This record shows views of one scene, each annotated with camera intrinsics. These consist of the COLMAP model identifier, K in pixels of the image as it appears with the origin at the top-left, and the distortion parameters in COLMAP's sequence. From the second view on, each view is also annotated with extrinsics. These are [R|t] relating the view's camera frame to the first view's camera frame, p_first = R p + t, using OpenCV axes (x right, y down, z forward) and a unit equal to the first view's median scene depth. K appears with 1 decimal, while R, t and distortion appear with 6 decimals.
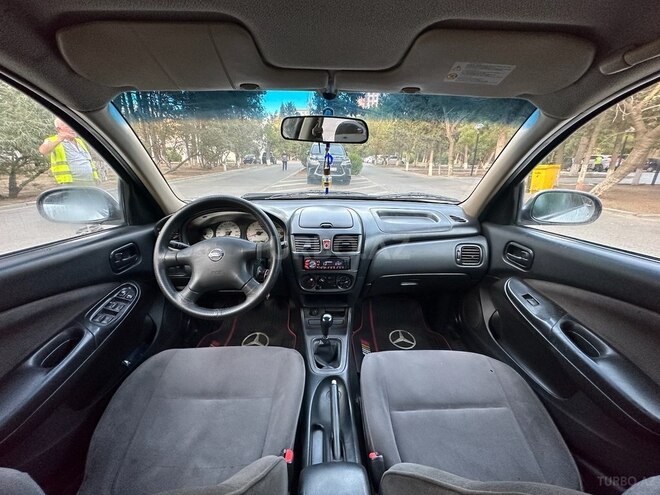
lens RADIAL K [[264.6, 0, 330.0], [0, 264.6, 247.5], [0, 0, 1]] dist [-0.000614, -0.000207]
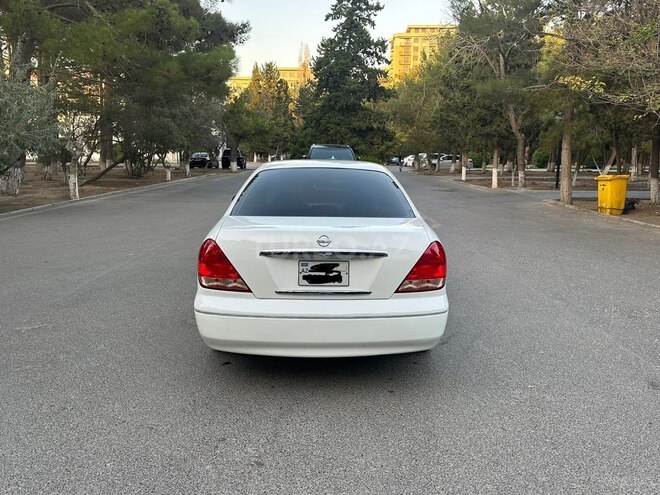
lens RADIAL K [[518.2, 0, 330.0], [0, 518.2, 247.5], [0, 0, 1]] dist [0.174155, -0.358593]
pose [[0.999823, 0.003822, -0.018435, 0.008709], [-0.006569, 0.988464, -0.151312, 0.058119], [0.017644, 0.151407, 0.988314, -0.218091]]
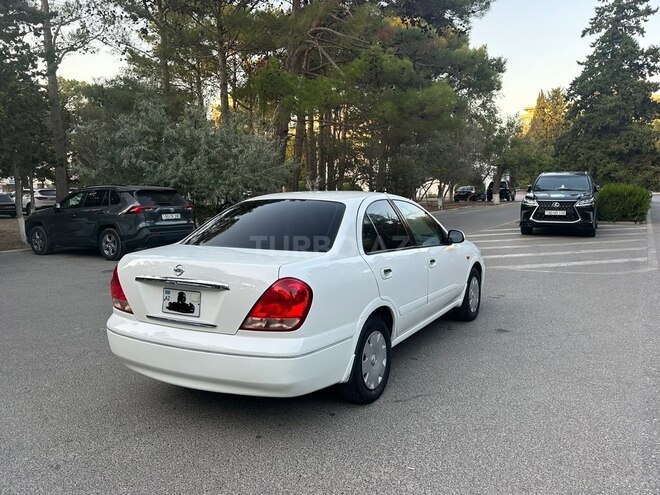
lens RADIAL K [[530.3, 0, 330.0], [0, 530.3, 247.5], [0, 0, 1]] dist [0.014035, -0.007476]
pose [[0.850676, 0.034296, -0.524570, 0.114266], [-0.145595, 0.974205, -0.172412, 0.048340], [0.505126, 0.223041, 0.833727, -0.181994]]
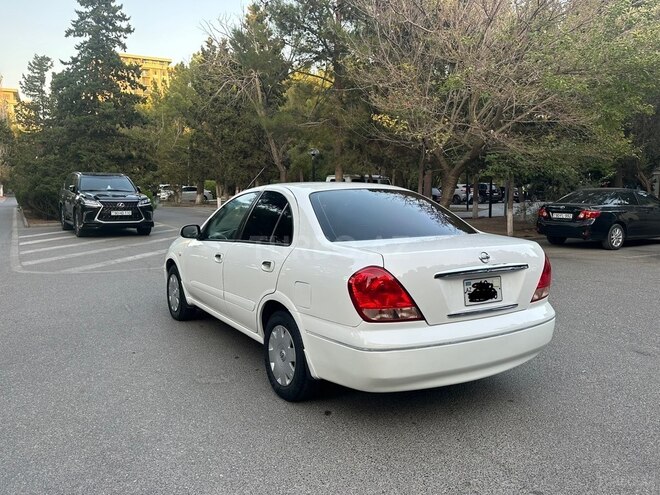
lens RADIAL K [[524.5, 0, 330.0], [0, 524.5, 247.5], [0, 0, 1]] dist [0.108015, -0.158973]
pose [[0.874272, -0.065602, 0.480984, -0.097481], [0.165612, 0.971690, -0.168498, 0.049641], [-0.456313, 0.226969, 0.860386, -0.183199]]
